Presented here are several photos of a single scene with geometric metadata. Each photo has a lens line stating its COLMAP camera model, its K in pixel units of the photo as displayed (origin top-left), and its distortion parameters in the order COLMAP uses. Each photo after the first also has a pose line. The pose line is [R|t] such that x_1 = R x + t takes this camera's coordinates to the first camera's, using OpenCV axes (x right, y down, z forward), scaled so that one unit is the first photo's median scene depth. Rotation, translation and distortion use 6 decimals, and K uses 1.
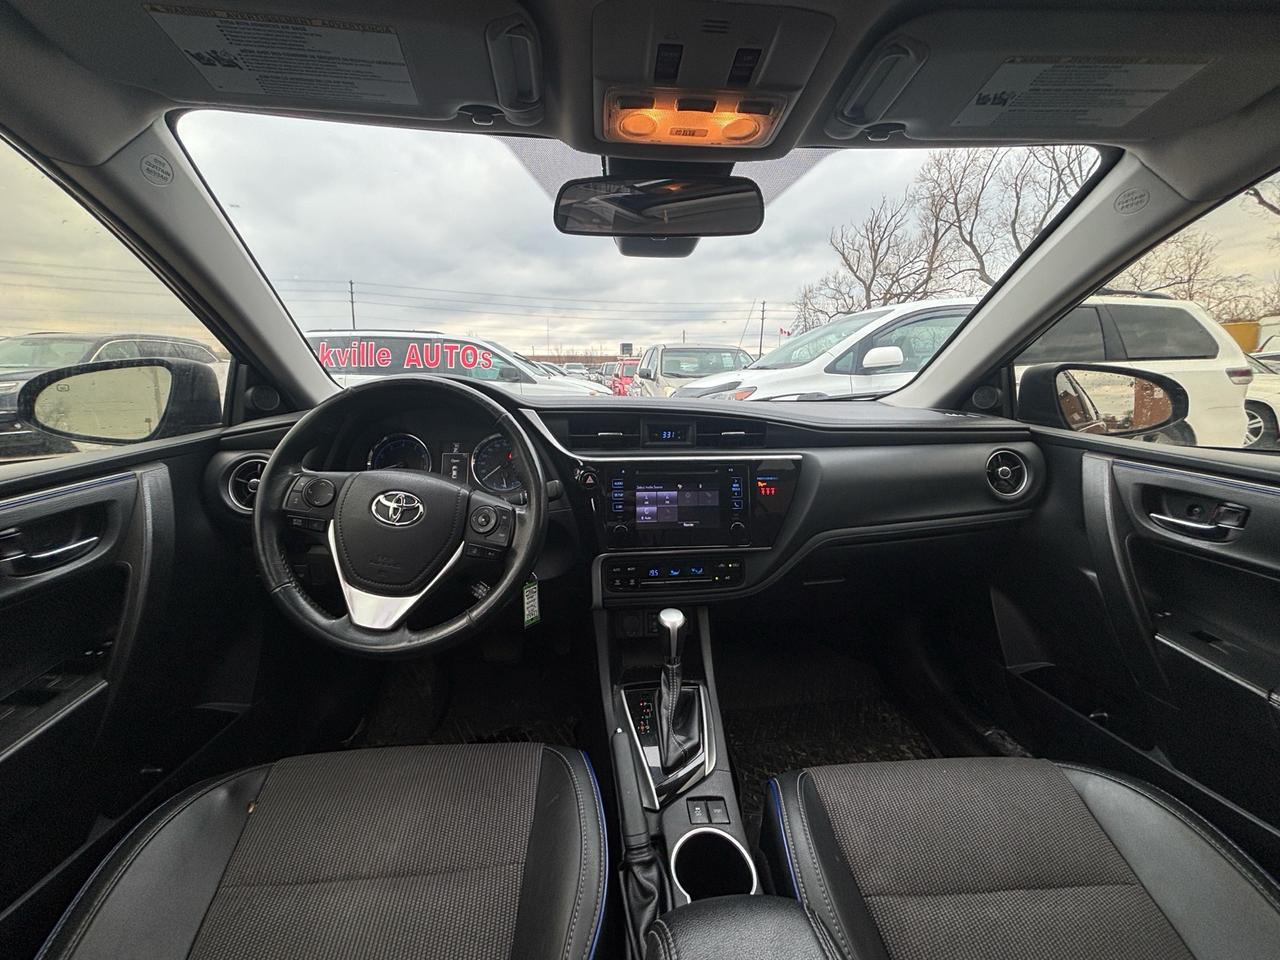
lens RADIAL K [[513.3, 0, 653.4], [0, 513.3, 476.3], [0, 0, 1]] dist [-0.005964, 0.000651]
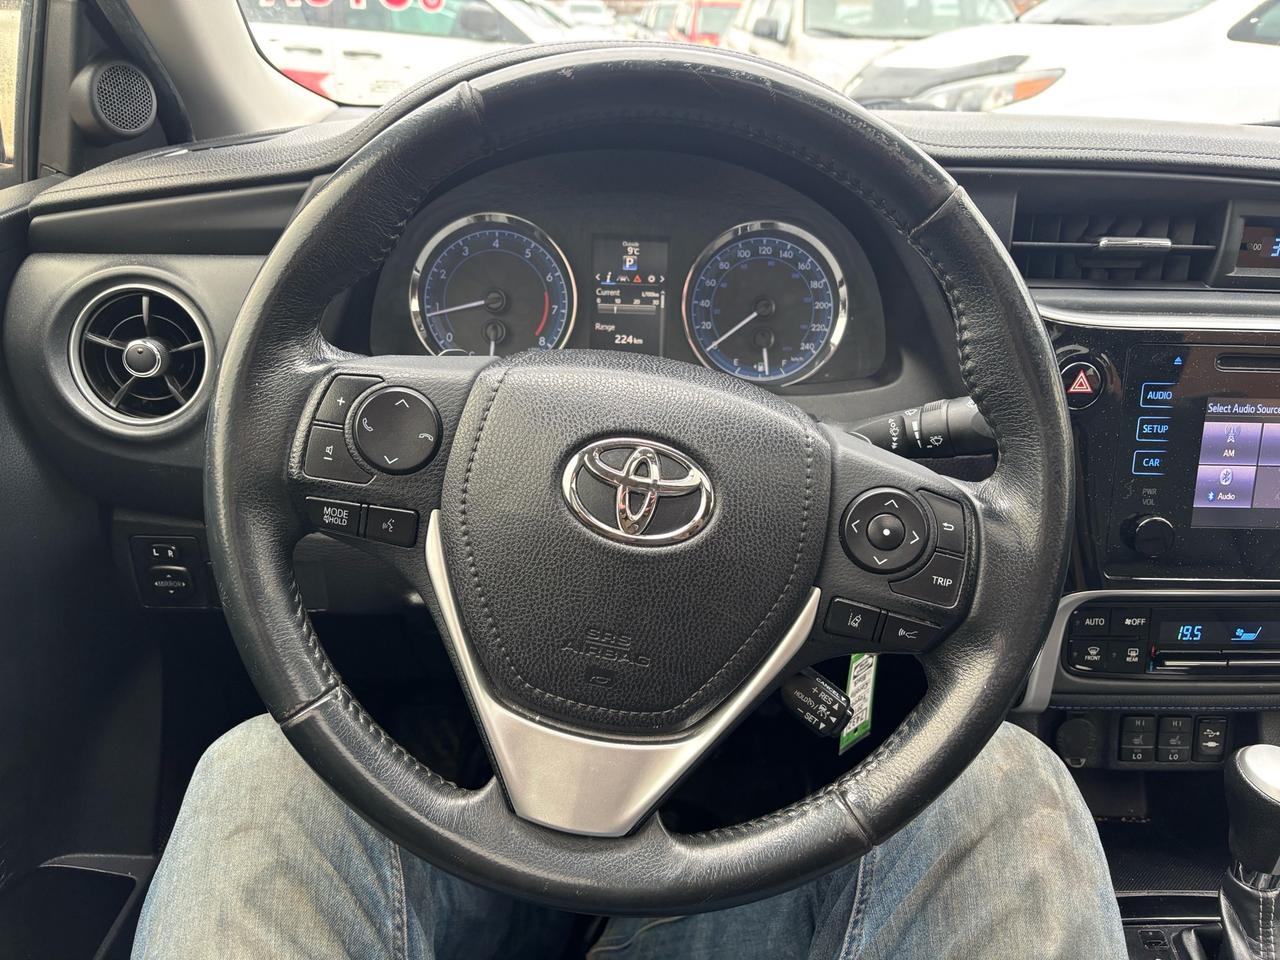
lens RADIAL K [[1006.4, 0, 643.4], [0, 1006.4, 507.2], [0, 0, 1]] dist [-0.004596, -0.000125]
pose [[0.996576, 0.050326, -0.065597, -0.362715], [-0.032569, 0.968209, 0.248013, -0.068576], [0.075993, -0.245027, 0.966533, 0.303582]]
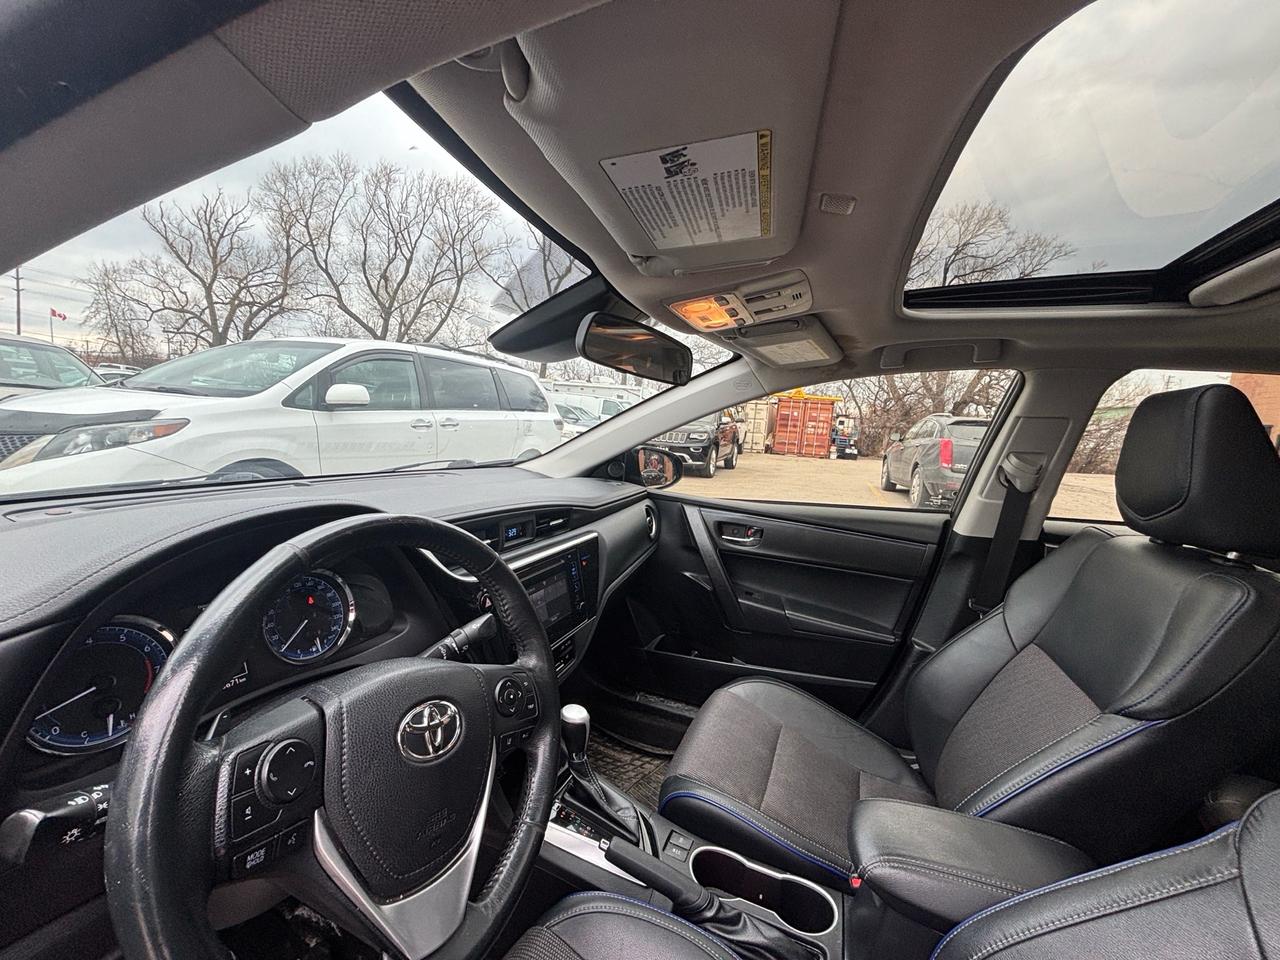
lens RADIAL K [[505.2, 0, 633.7], [0, 505.2, 475.1], [0, 0, 1]] dist [-0.007115, -0.000128]
pose [[0.464392, -0.061138, 0.883517, -0.013610], [0.095580, 0.995247, 0.018631, -0.003669], [-0.880457, 0.075794, 0.468028, 0.006782]]
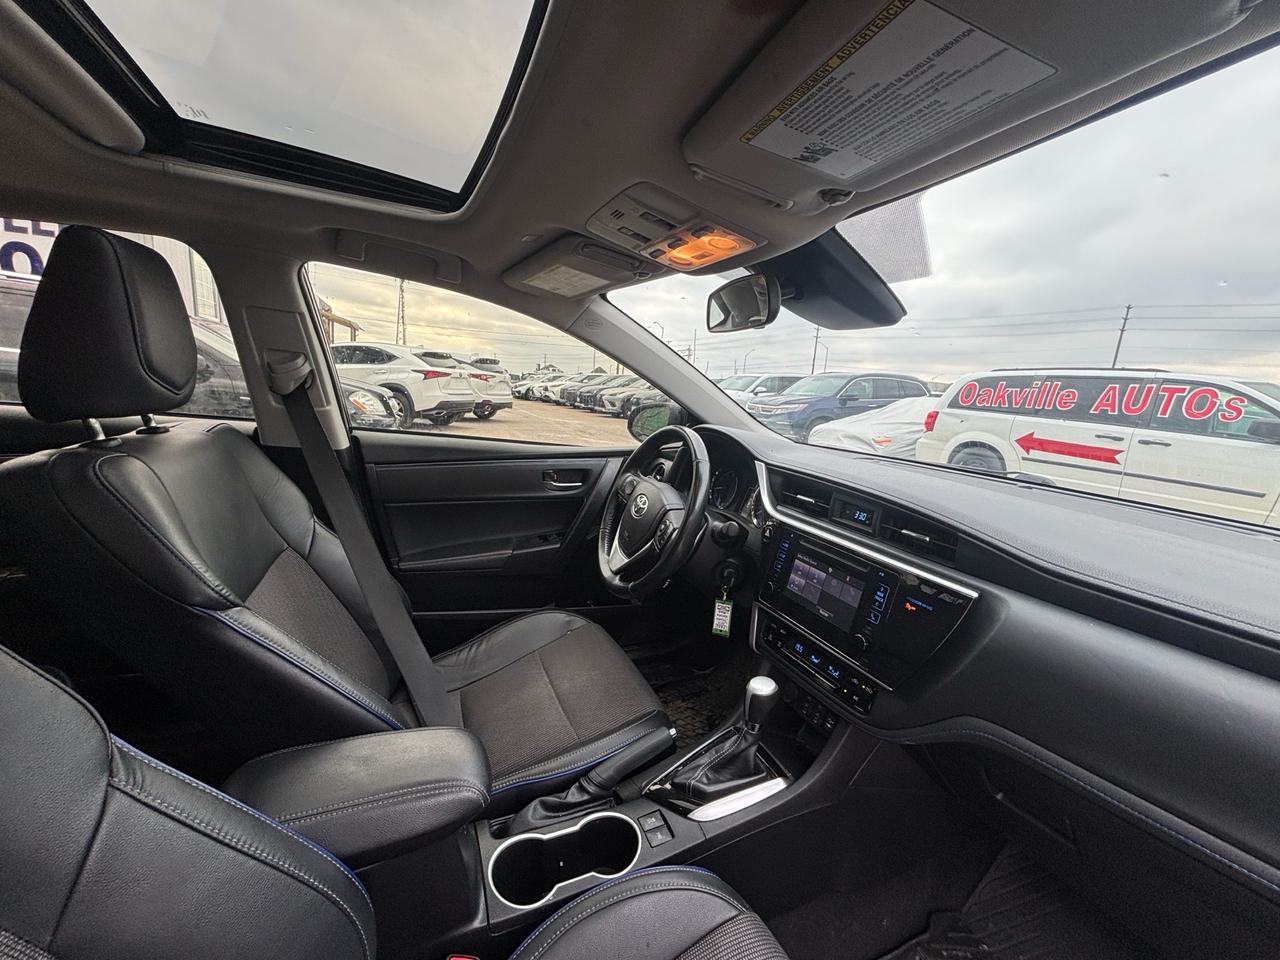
lens RADIAL K [[505.2, 0, 609.7], [0, 505.2, 457.7], [0, 0, 1]] dist [-0.007115, -0.000128]
pose [[0.269038, 0.150778, -0.951254, 0.780295], [-0.242411, 0.966475, 0.084631, -0.156641], [0.932124, 0.207826, 0.296569, 0.324487]]
